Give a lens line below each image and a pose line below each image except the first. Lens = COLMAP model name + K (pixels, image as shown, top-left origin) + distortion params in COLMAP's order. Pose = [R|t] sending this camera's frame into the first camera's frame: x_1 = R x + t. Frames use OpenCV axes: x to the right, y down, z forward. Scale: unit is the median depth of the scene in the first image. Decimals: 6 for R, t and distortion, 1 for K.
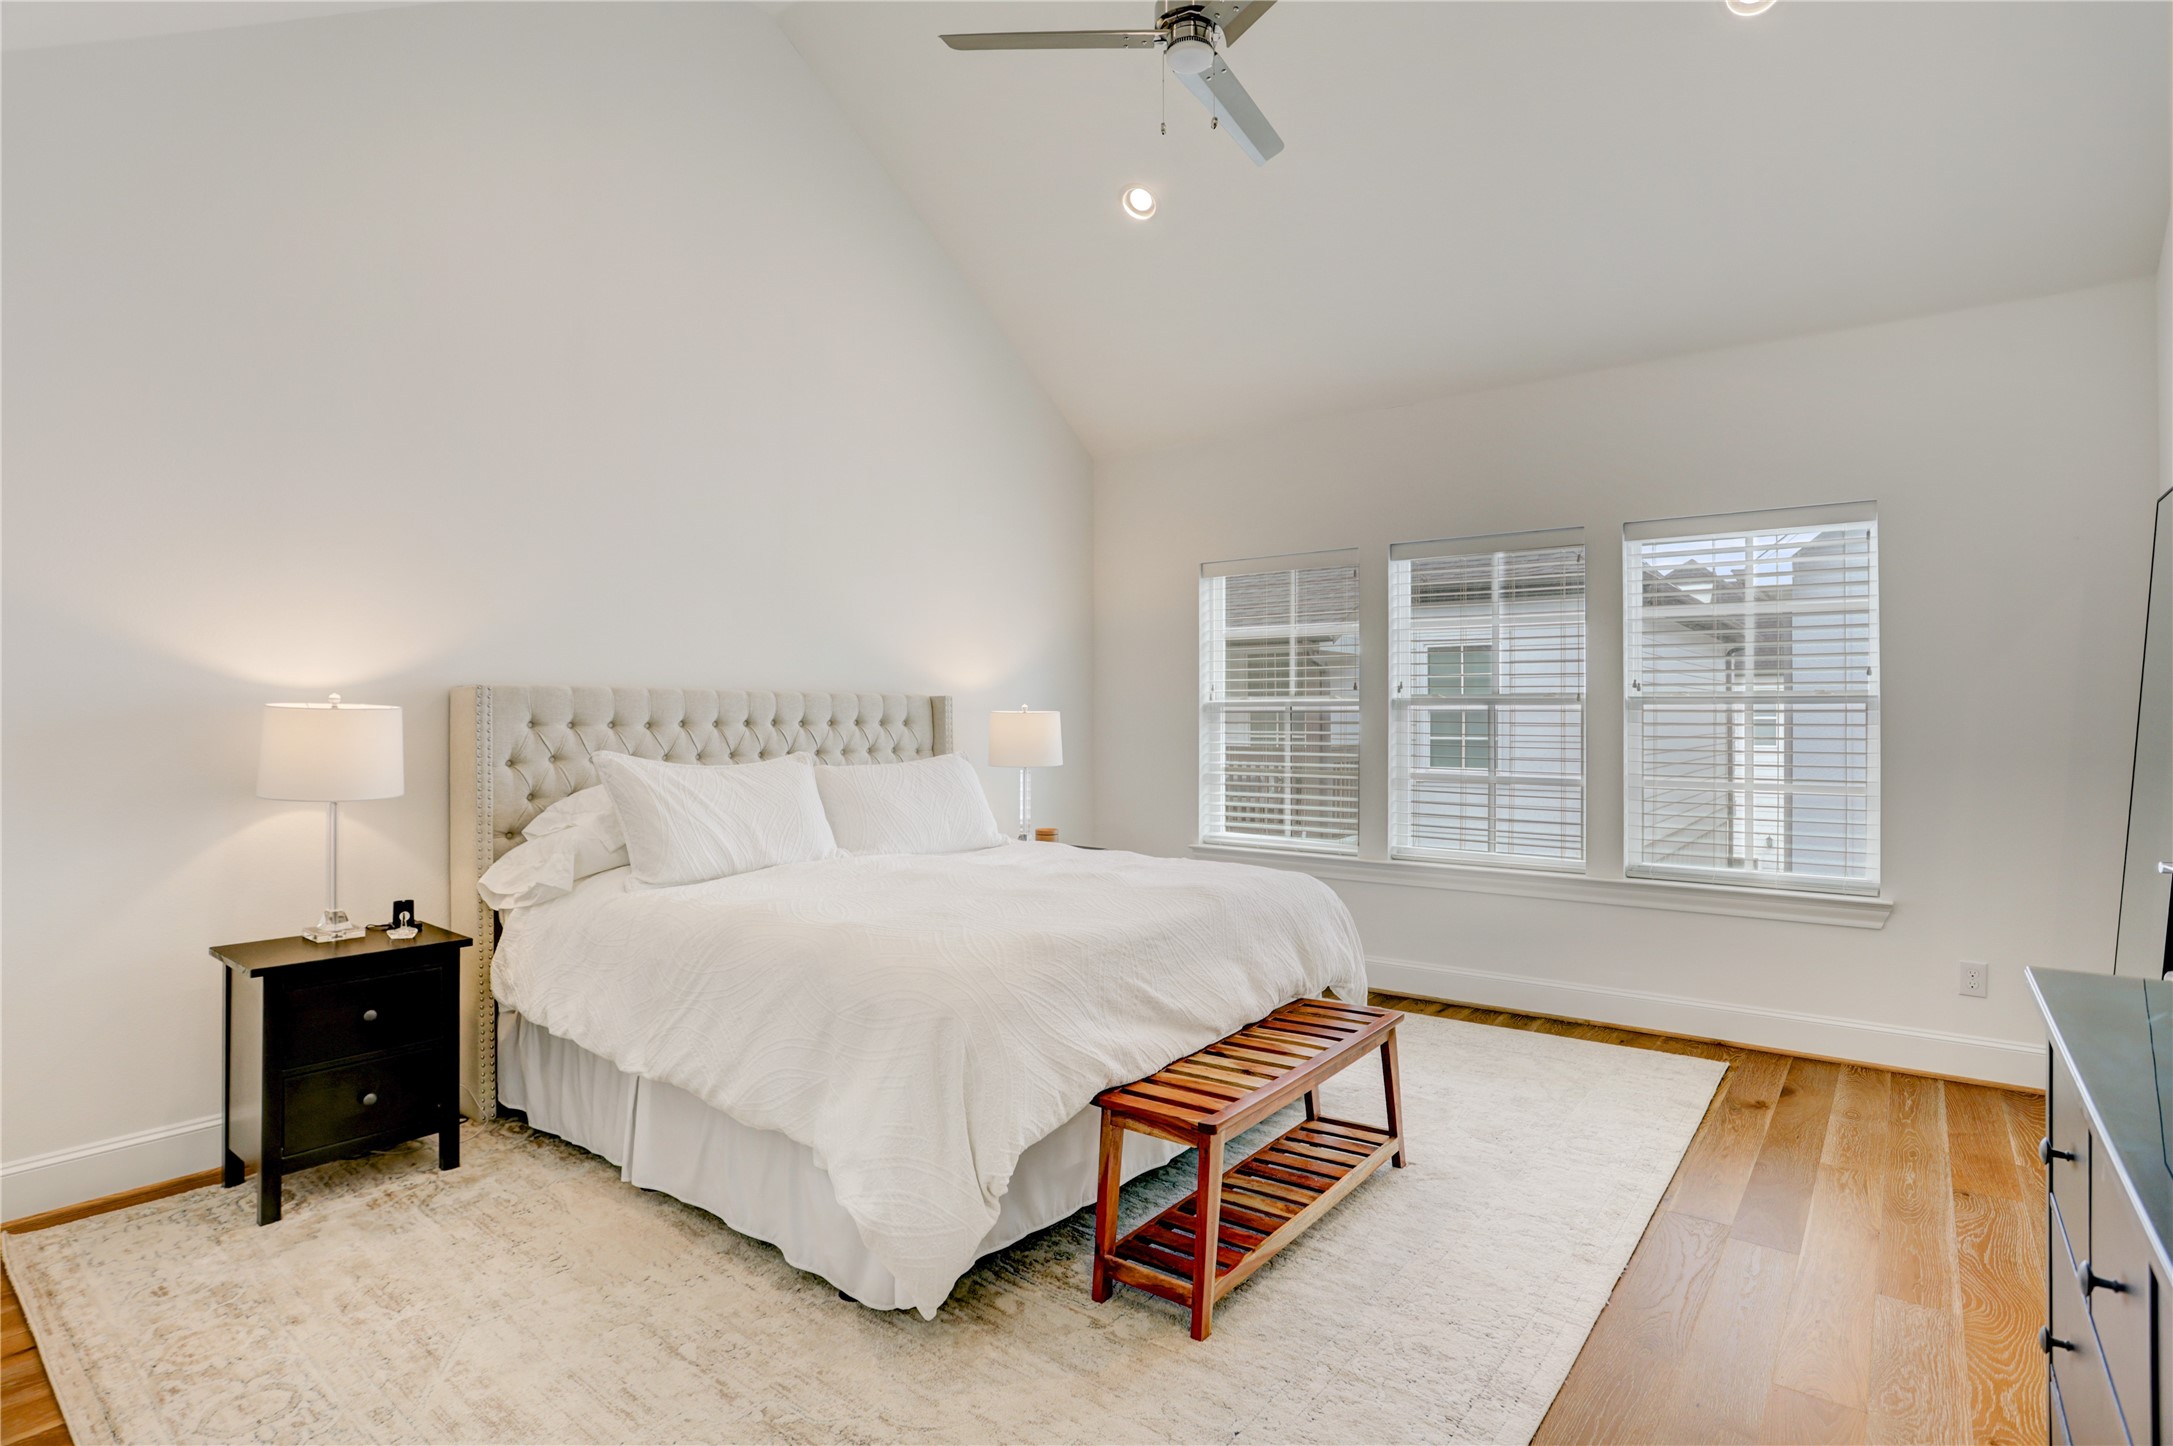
lens RADIAL K [[1119.4, 0, 1082.8], [0, 1119.4, 711.4], [0, 0, 1]] dist [-0.071645, 0.000220]
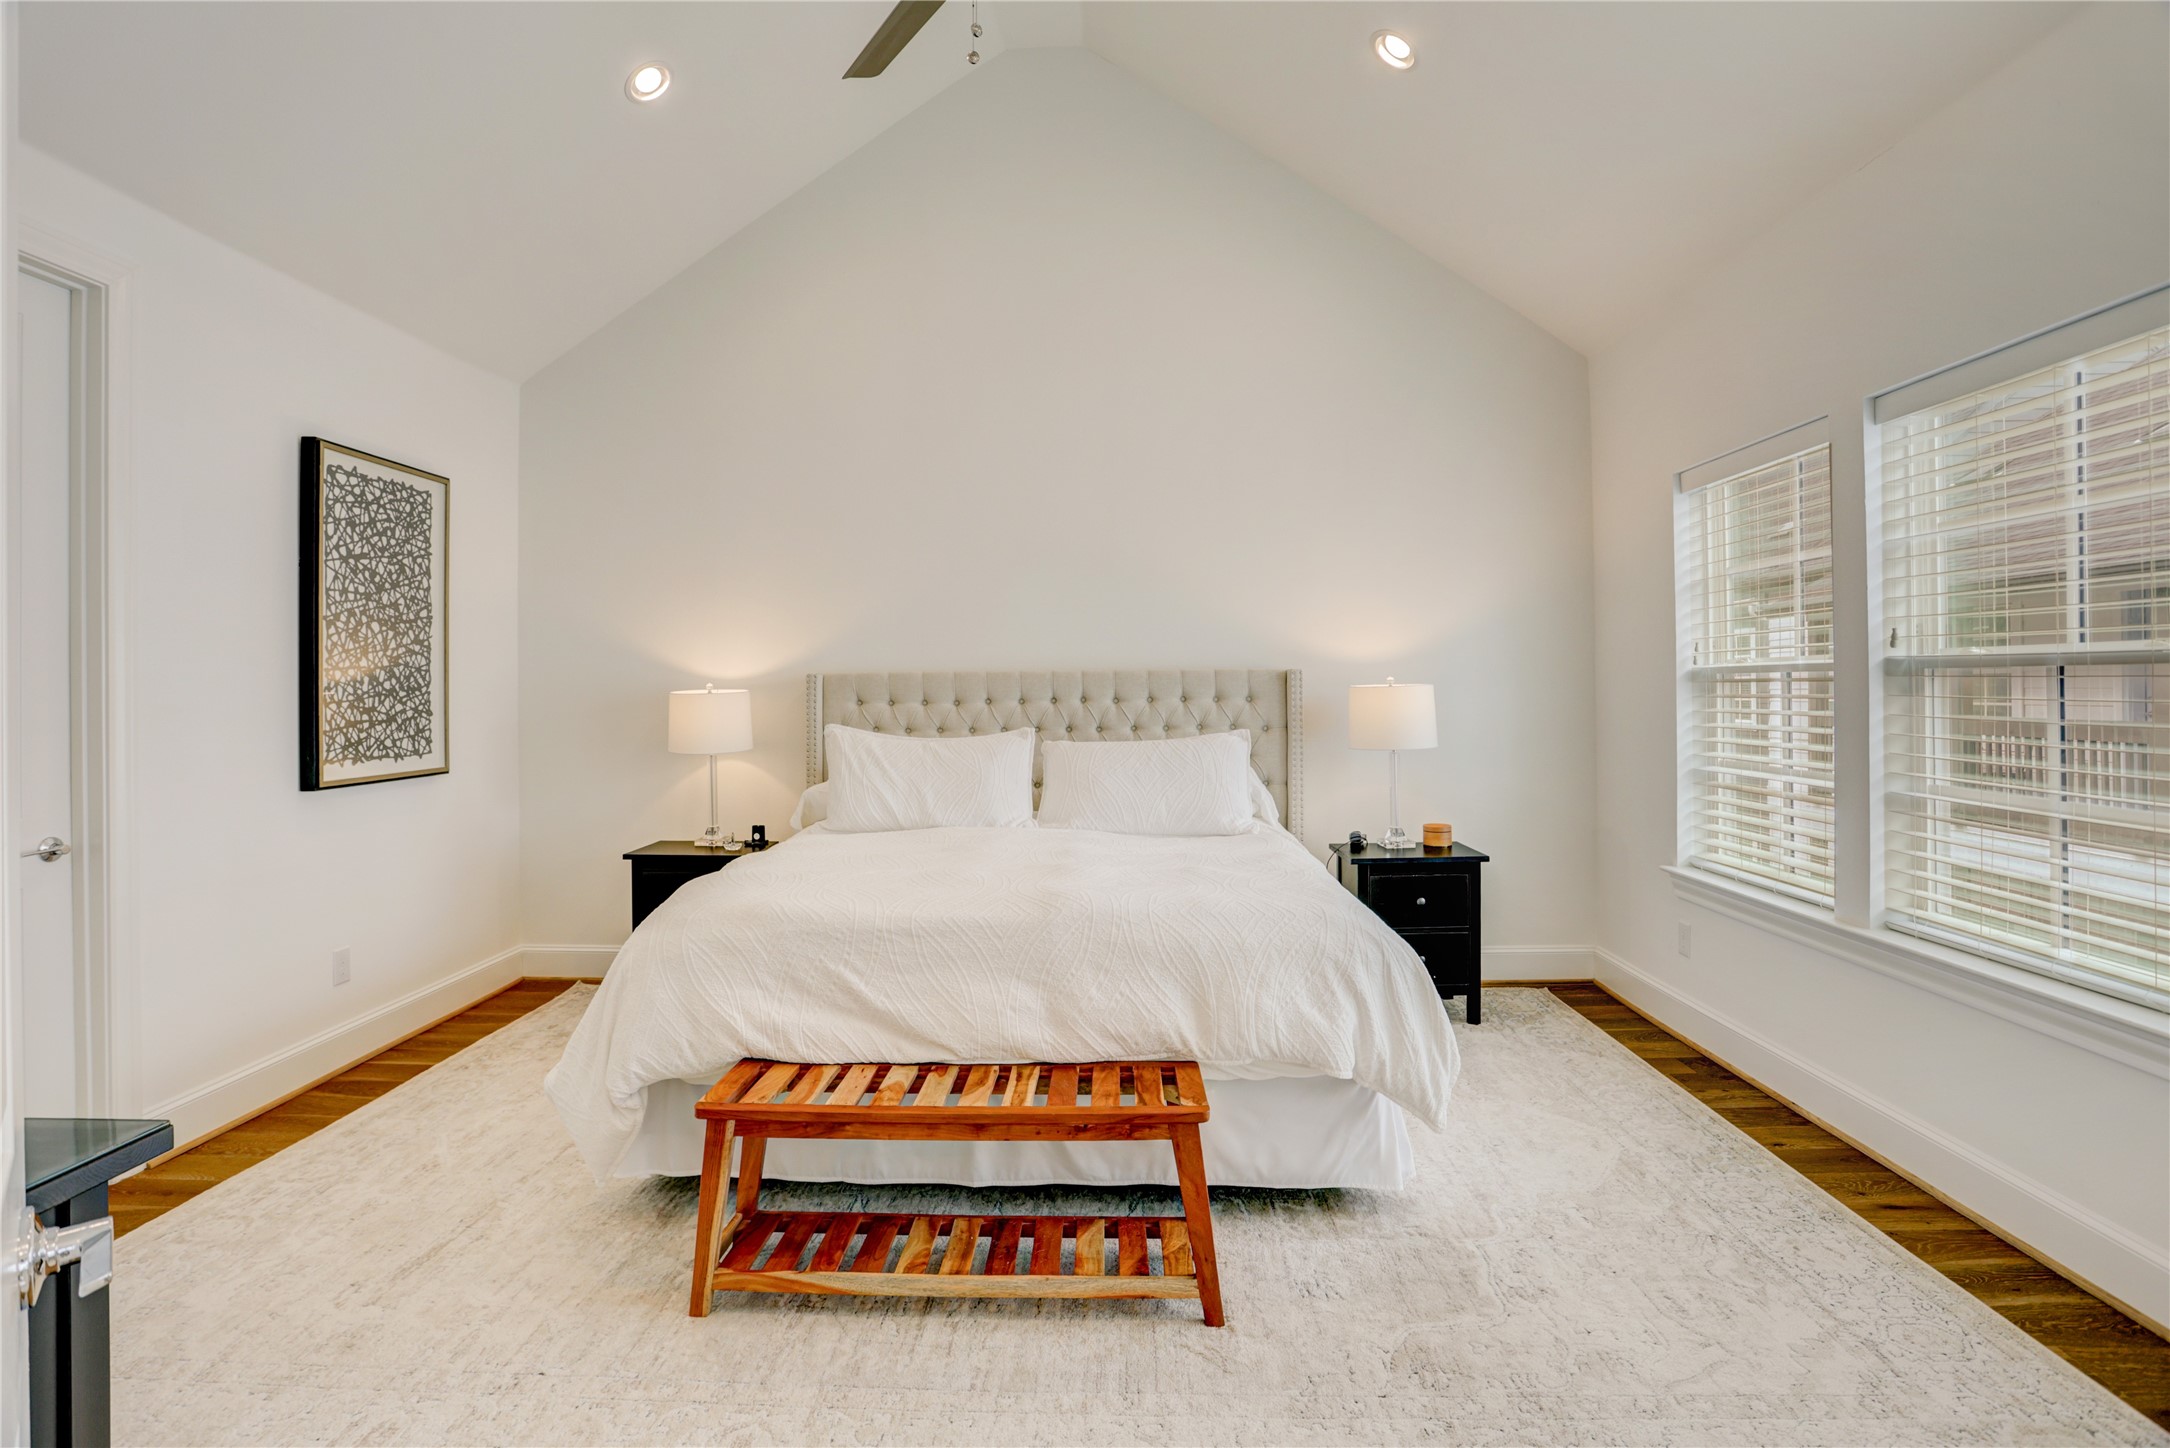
lens RADIAL K [[1087.5, 0, 1073.2], [0, 1087.5, 697.9], [0, 0, 1]] dist [-0.069652, 0.019905]
pose [[0.565224, -0.000424, -0.824937, 0.843421], [0.013358, 0.999873, 0.008639, -0.002320], [0.824829, -0.015903, 0.565159, 0.561798]]
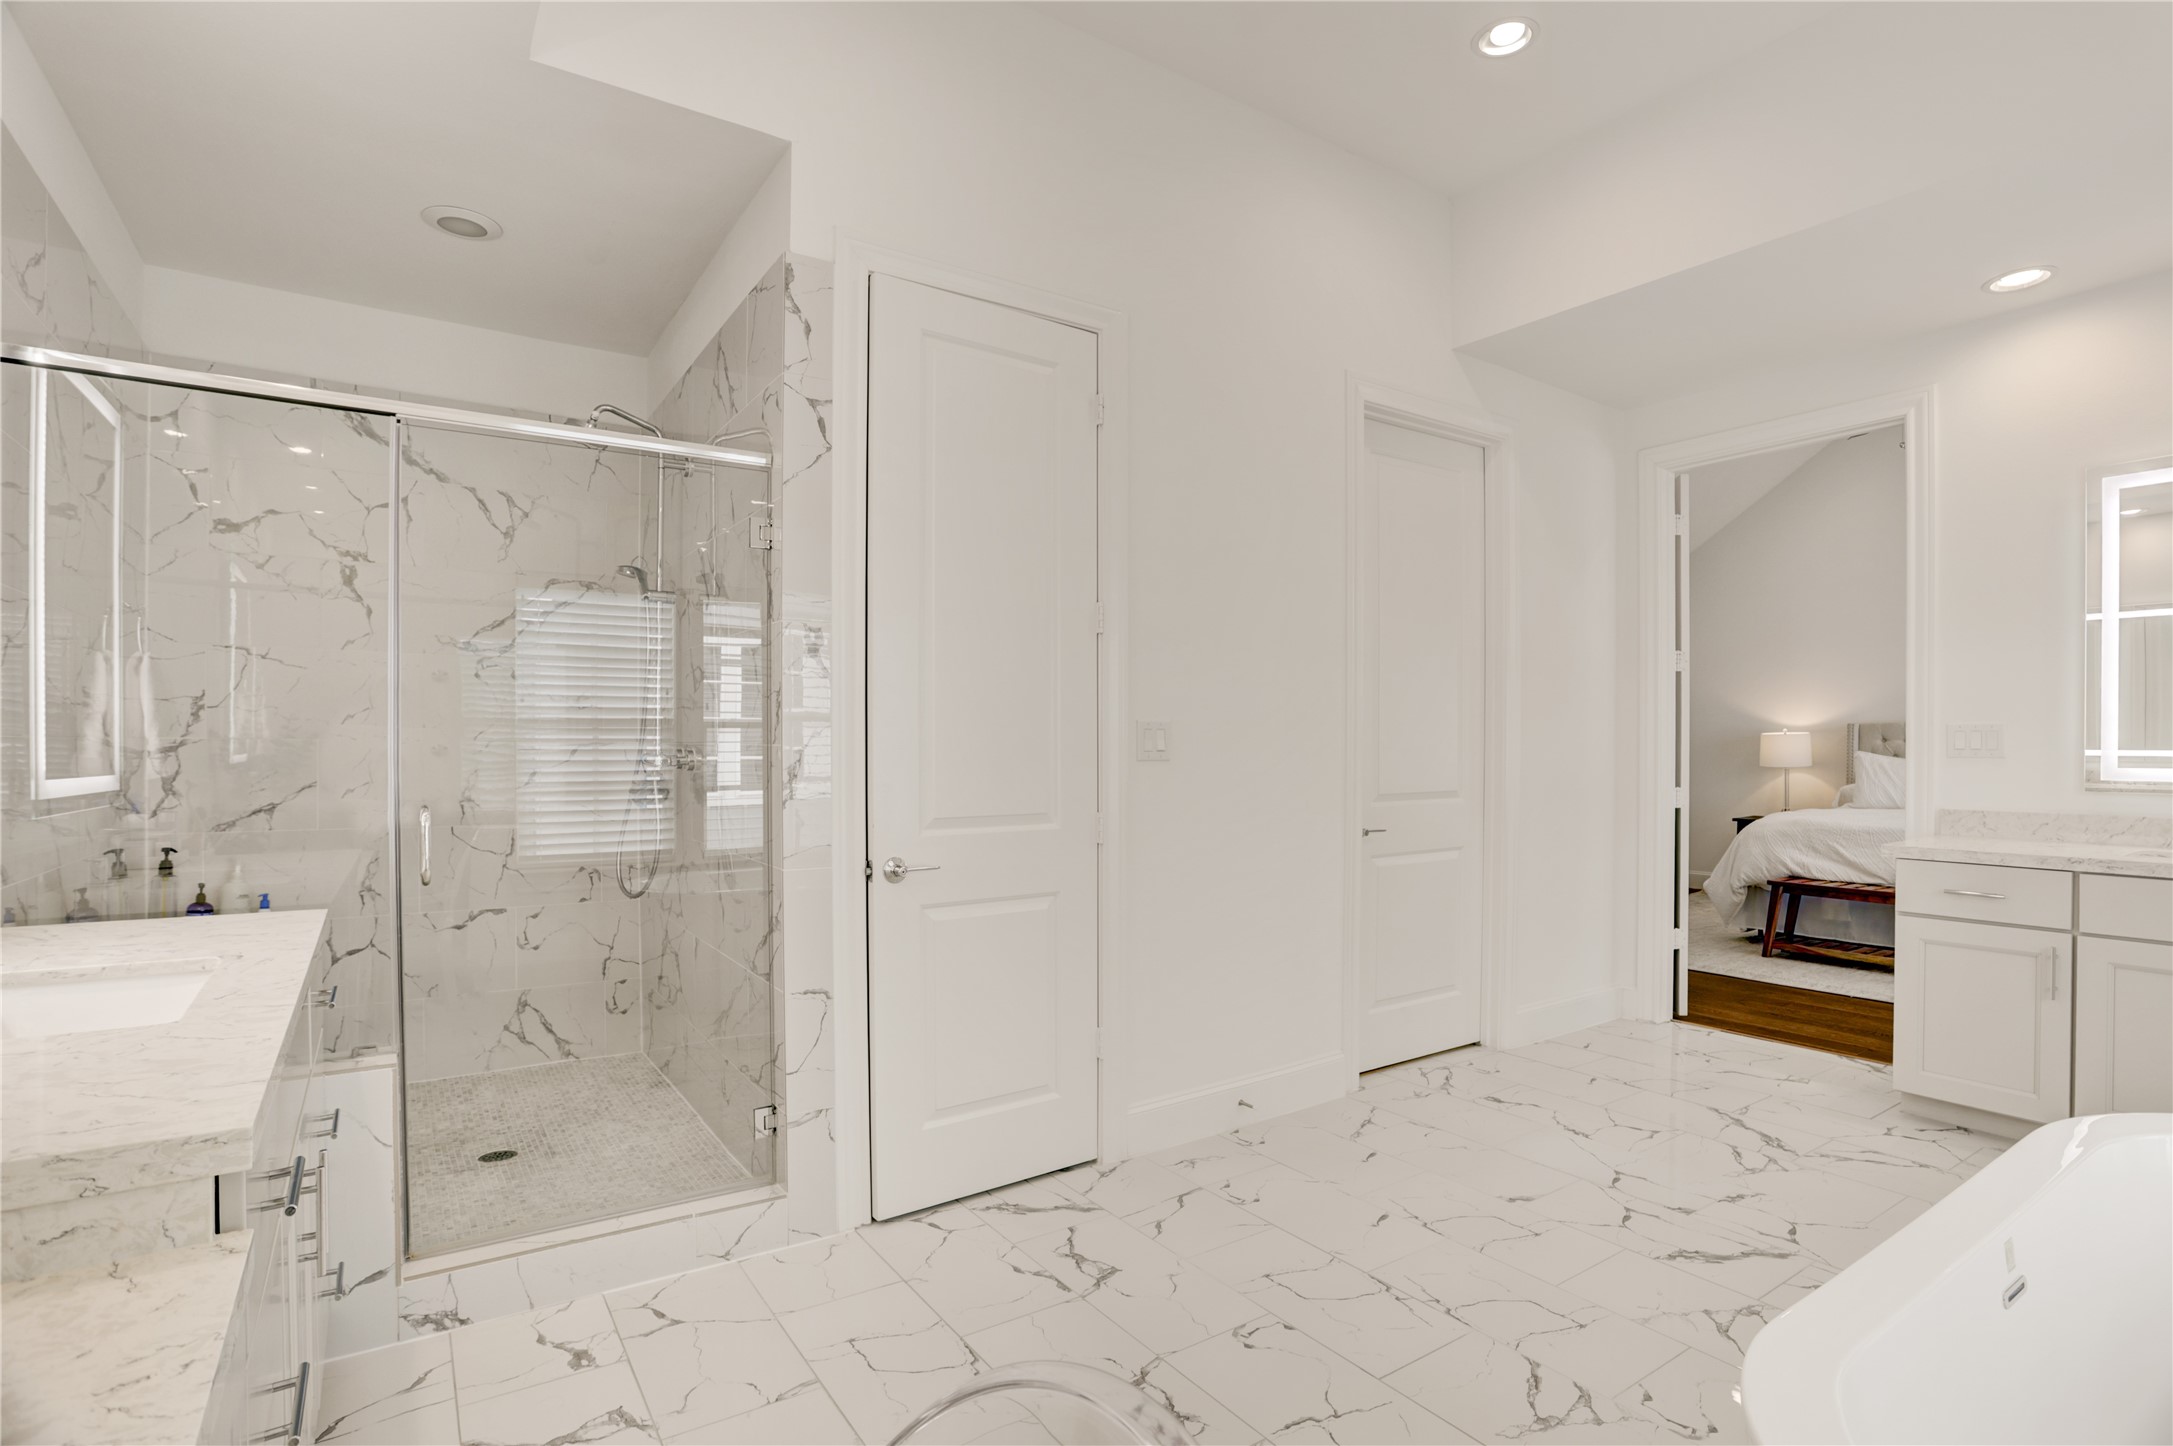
lens RADIAL K [[1060.3, 0, 1089.4], [0, 1060.3, 737.1], [0, 0, 1]] dist [-0.024078, 0.000109]
pose [[-0.320892, -0.005023, -0.947103, 2.421852], [0.007852, 0.999937, -0.007963, 0.012156], [0.947083, -0.009992, -0.320832, 0.173390]]
